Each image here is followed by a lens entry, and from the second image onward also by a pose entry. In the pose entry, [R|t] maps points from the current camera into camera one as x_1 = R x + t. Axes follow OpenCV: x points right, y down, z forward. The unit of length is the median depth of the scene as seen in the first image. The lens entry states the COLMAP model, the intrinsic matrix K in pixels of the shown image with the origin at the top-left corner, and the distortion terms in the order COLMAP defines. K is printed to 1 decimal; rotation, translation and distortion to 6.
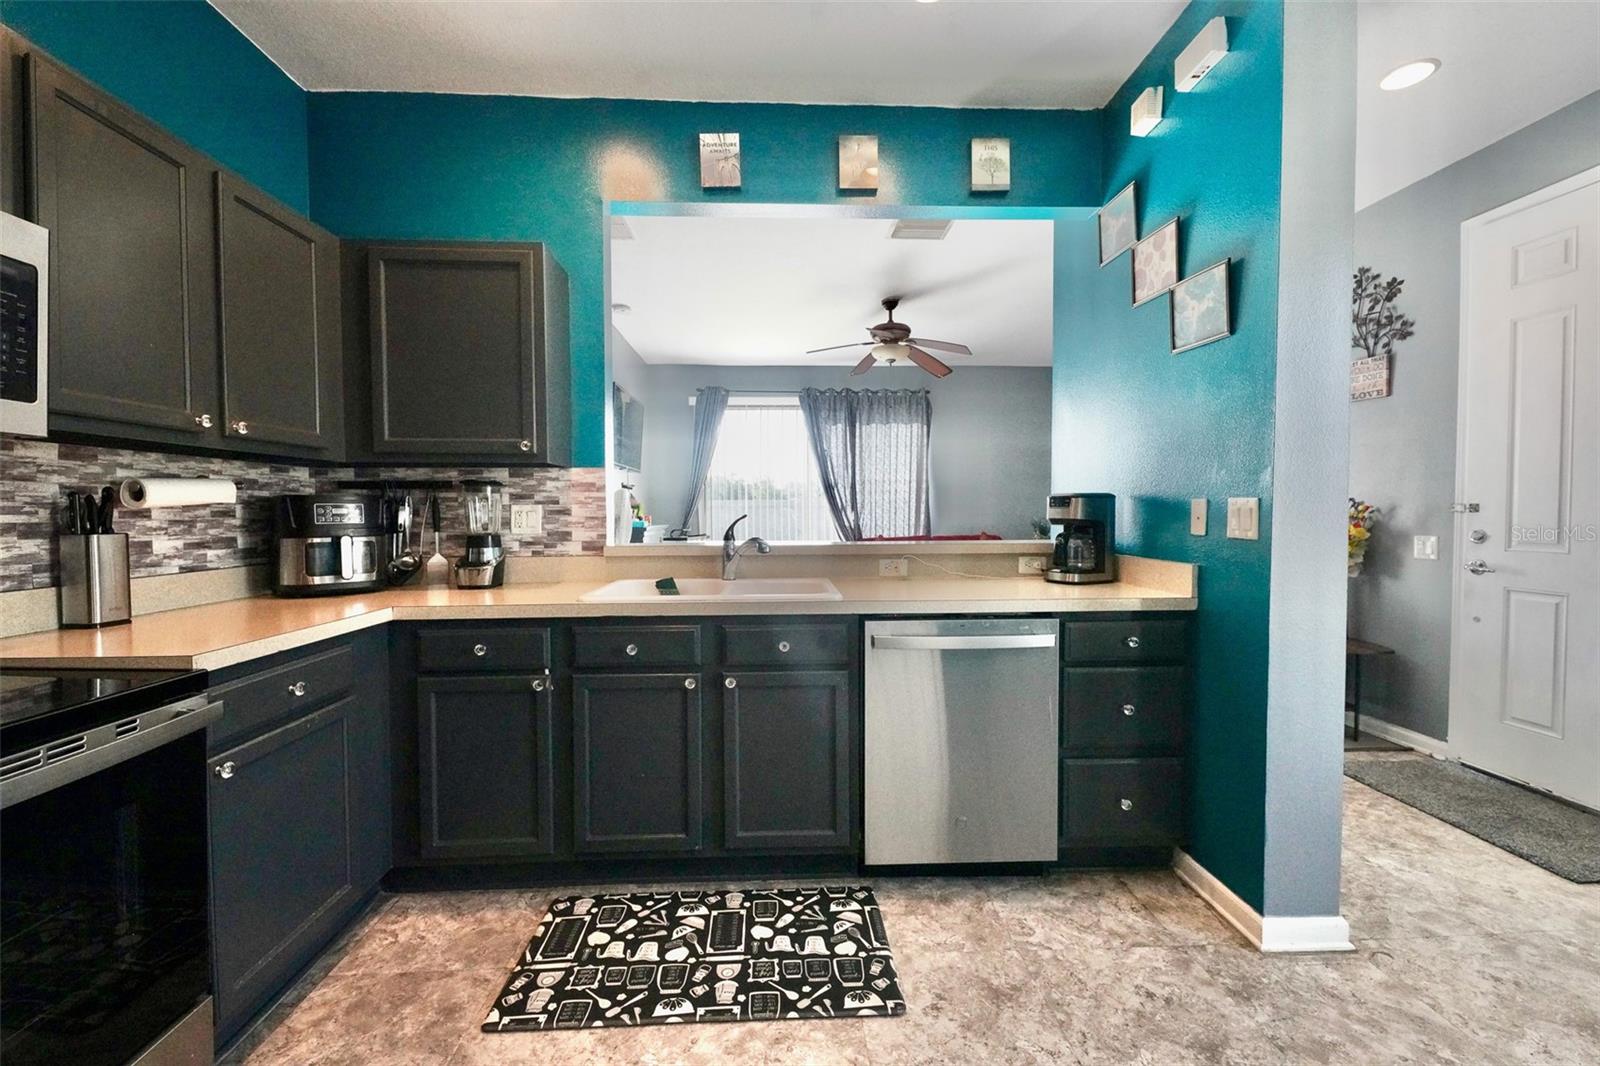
lens RADIAL K [[651.5, 0, 801.2], [0, 651.5, 546.3], [0, 0, 1]] dist [0.047417, -0.000153]
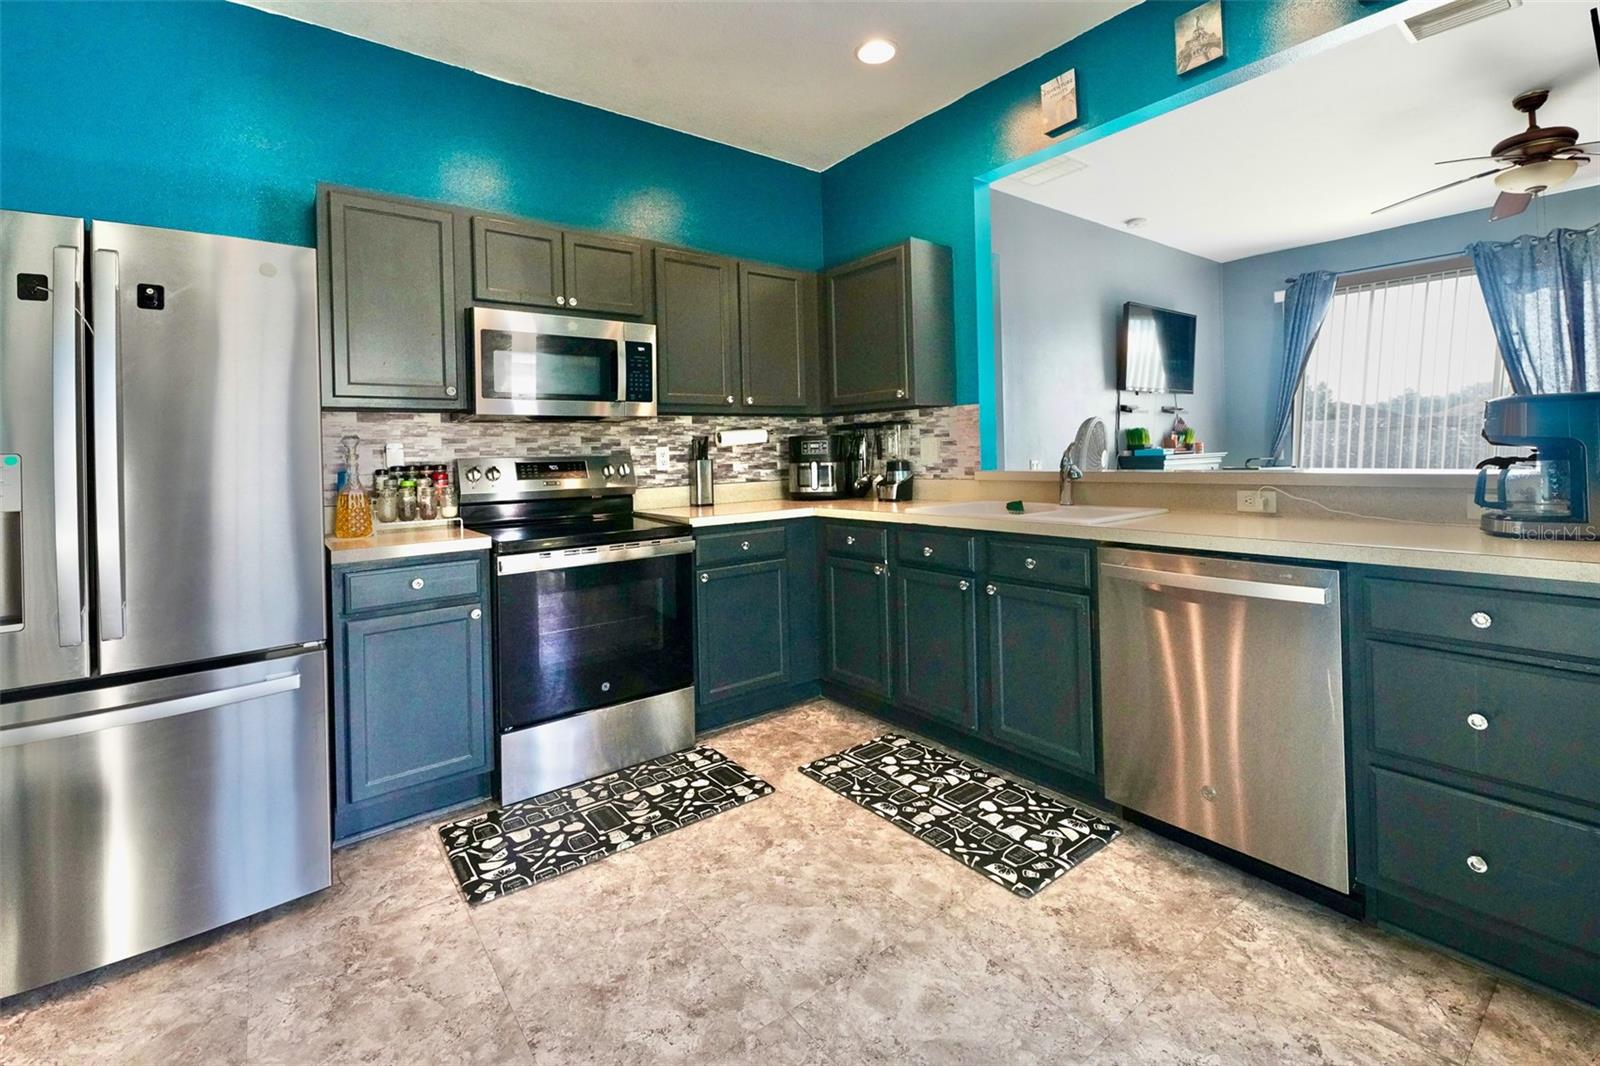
lens RADIAL K [[687.7, 0, 782.7], [0, 687.7, 529.9], [0, 0, 1]] dist [-0.000800, 0.000097]
pose [[0.569406, 0.085805, -0.817566, 0.530751], [-0.021342, 0.995745, 0.089641, -0.000009], [0.821780, -0.033593, 0.568814, 0.026958]]
